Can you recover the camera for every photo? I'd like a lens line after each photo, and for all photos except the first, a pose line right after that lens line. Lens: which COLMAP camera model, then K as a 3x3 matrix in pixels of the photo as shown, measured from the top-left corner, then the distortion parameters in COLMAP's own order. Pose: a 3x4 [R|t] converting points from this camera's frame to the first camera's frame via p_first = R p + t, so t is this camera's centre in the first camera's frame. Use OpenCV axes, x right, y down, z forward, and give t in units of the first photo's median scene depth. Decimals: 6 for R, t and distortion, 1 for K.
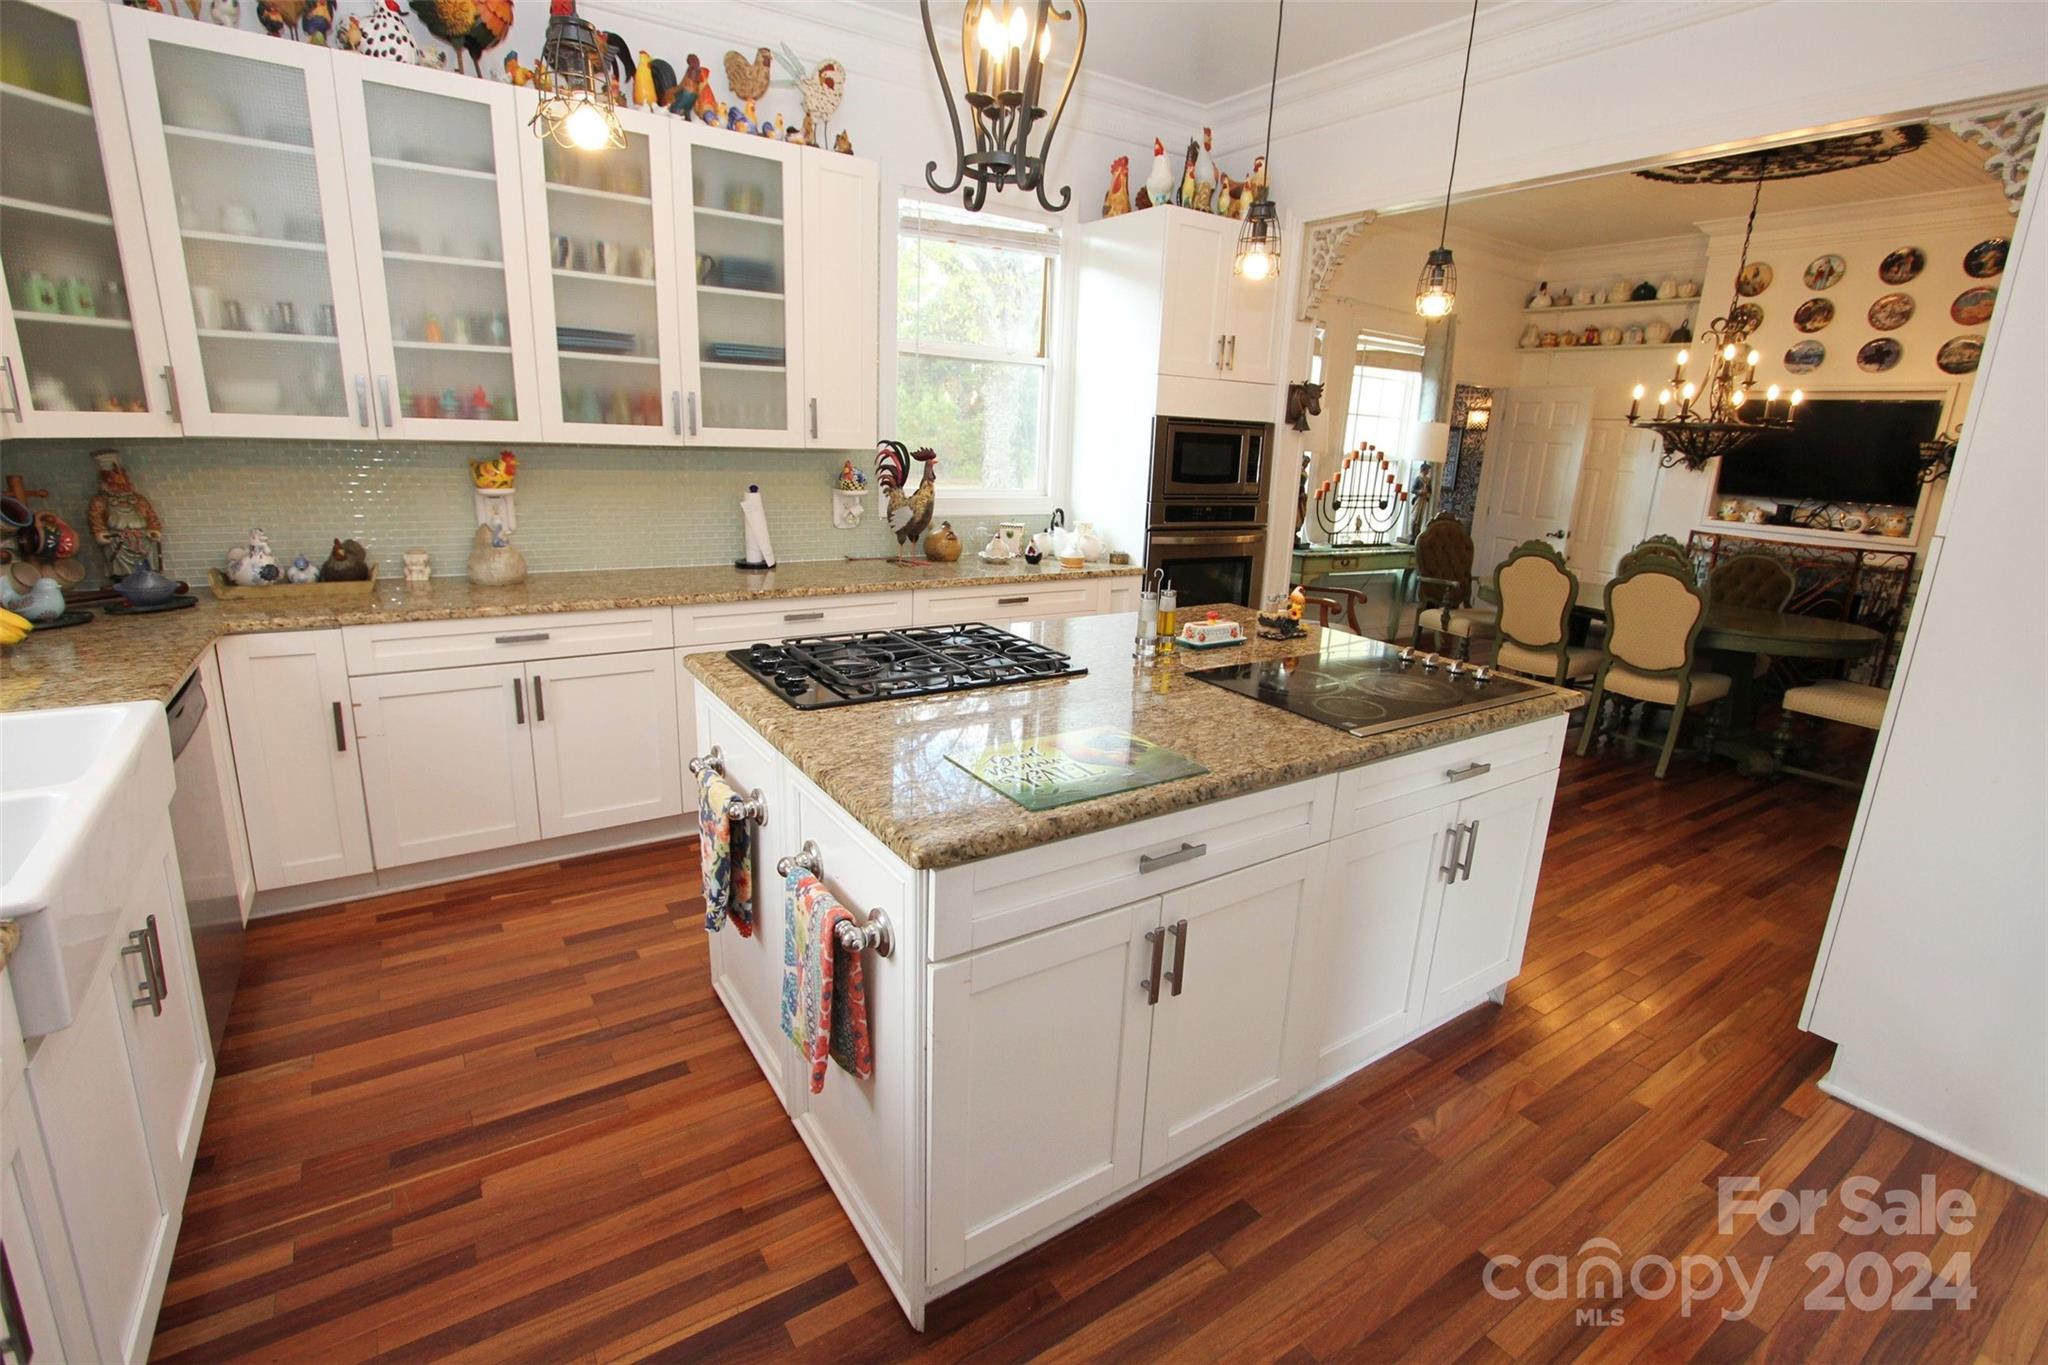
lens RADIAL K [[936.7, 0, 1048.1], [0, 936.7, 672.2], [0, 0, 1]] dist [-0.030433, 0.005713]
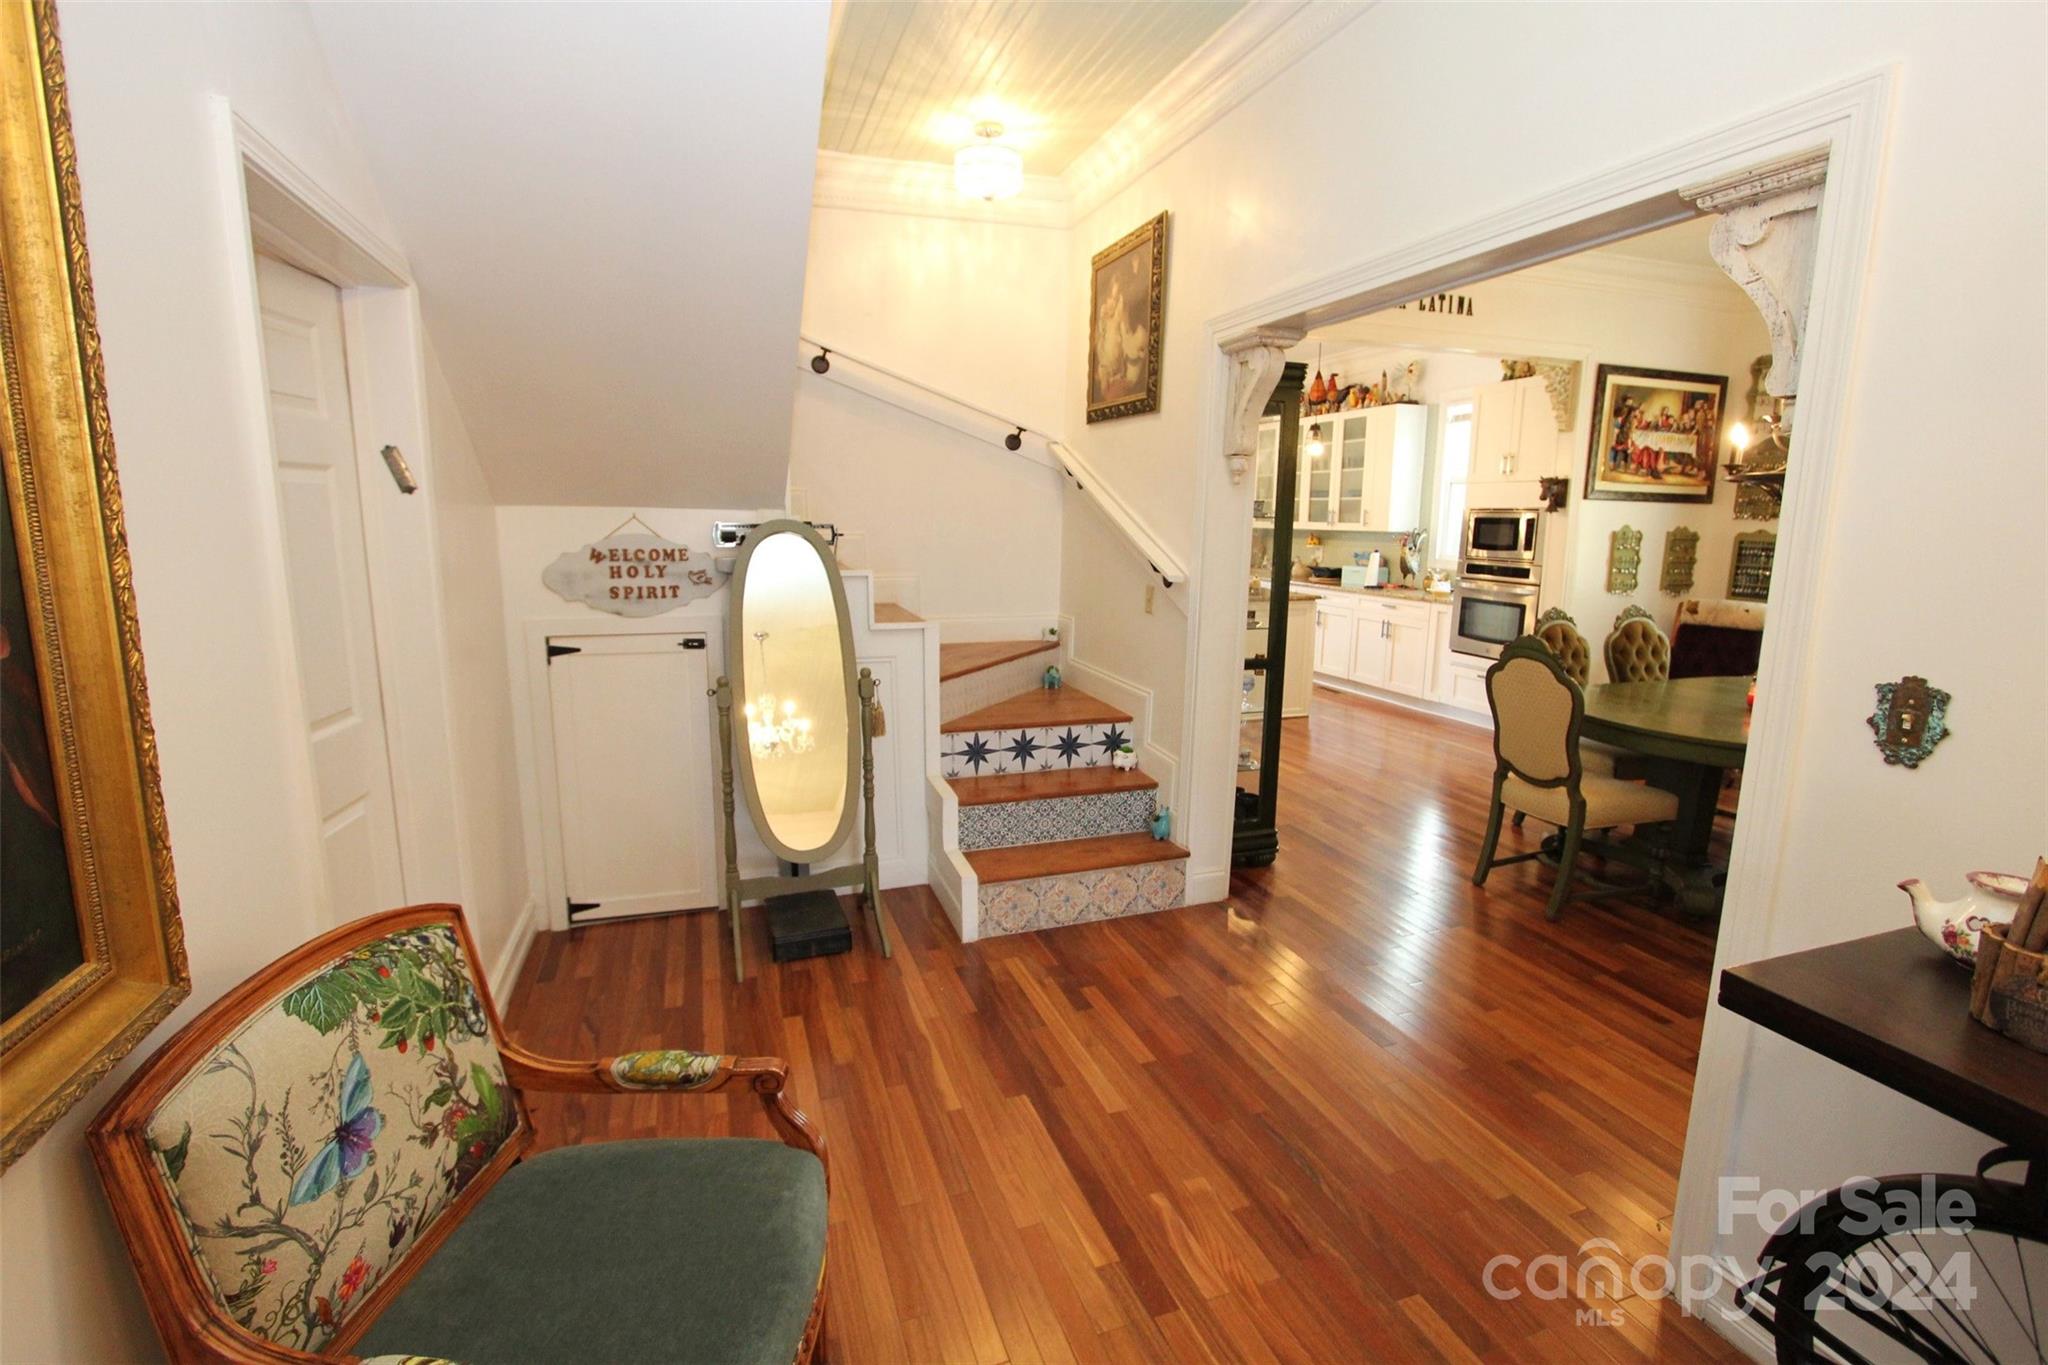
lens RADIAL K [[936.7, 0, 1048.1], [0, 936.7, 672.2], [0, 0, 1]] dist [-0.030433, 0.005713]
pose [[-0.242458, 0.115182, -0.963300, 1.833203], [-0.264558, 0.947446, 0.179874, -0.098421], [0.933393, 0.298461, -0.199243, 0.703113]]
